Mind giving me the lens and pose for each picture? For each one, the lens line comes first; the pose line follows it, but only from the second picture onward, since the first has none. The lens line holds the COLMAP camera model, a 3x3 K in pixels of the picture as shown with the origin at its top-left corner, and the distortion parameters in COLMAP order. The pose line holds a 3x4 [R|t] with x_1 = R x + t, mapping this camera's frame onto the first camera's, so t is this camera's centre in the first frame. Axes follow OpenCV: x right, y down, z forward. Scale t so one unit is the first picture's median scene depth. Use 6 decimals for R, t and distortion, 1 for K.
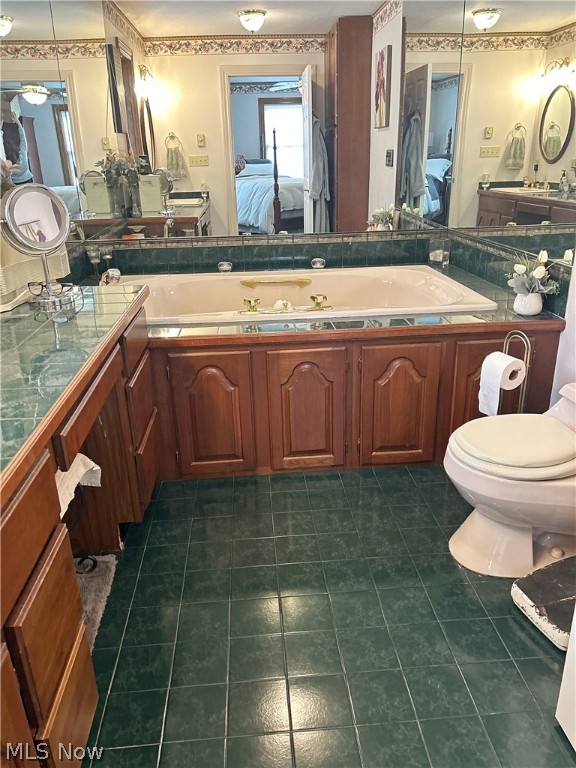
lens RADIAL K [[578.8, 0, 288.7], [0, 578.8, 385.5], [0, 0, 1]] dist [0.053546, -0.065689]
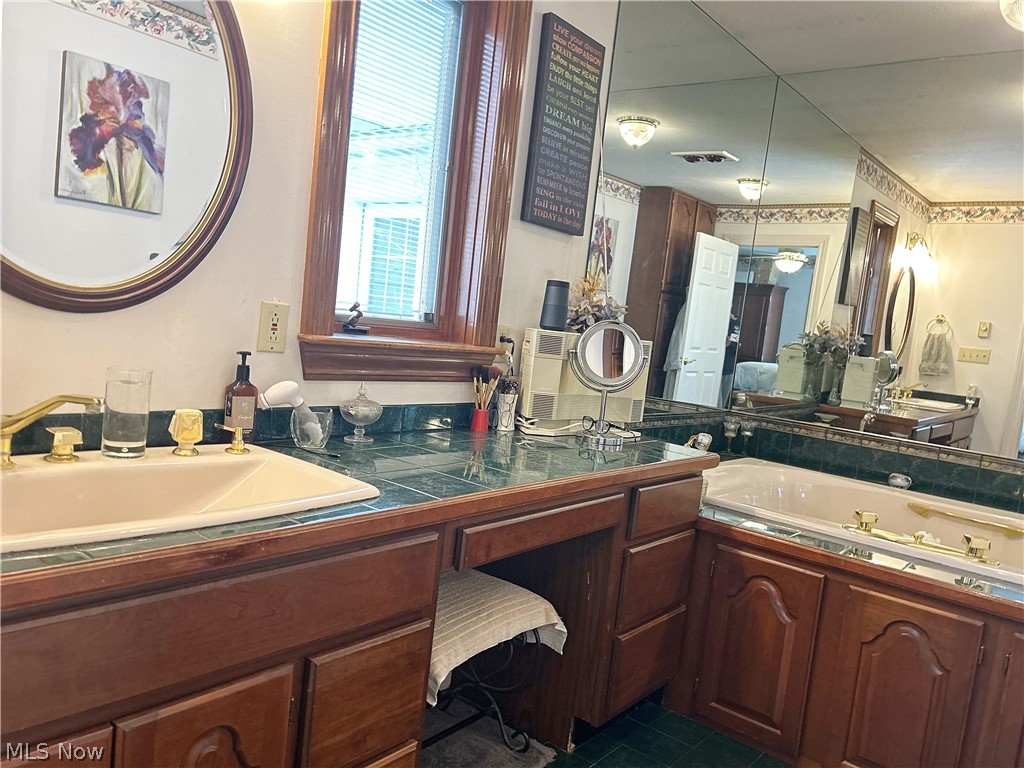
lens RADIAL K [[771.7, 0, 510.1], [0, 771.7, 384.4], [0, 0, 1]] dist [0.053546, -0.065689]
pose [[0.717615, 0.165190, -0.676565, 0.170130], [-0.366196, 0.915827, -0.164806, 0.015353], [0.592393, 0.366023, 0.717703, 0.005843]]
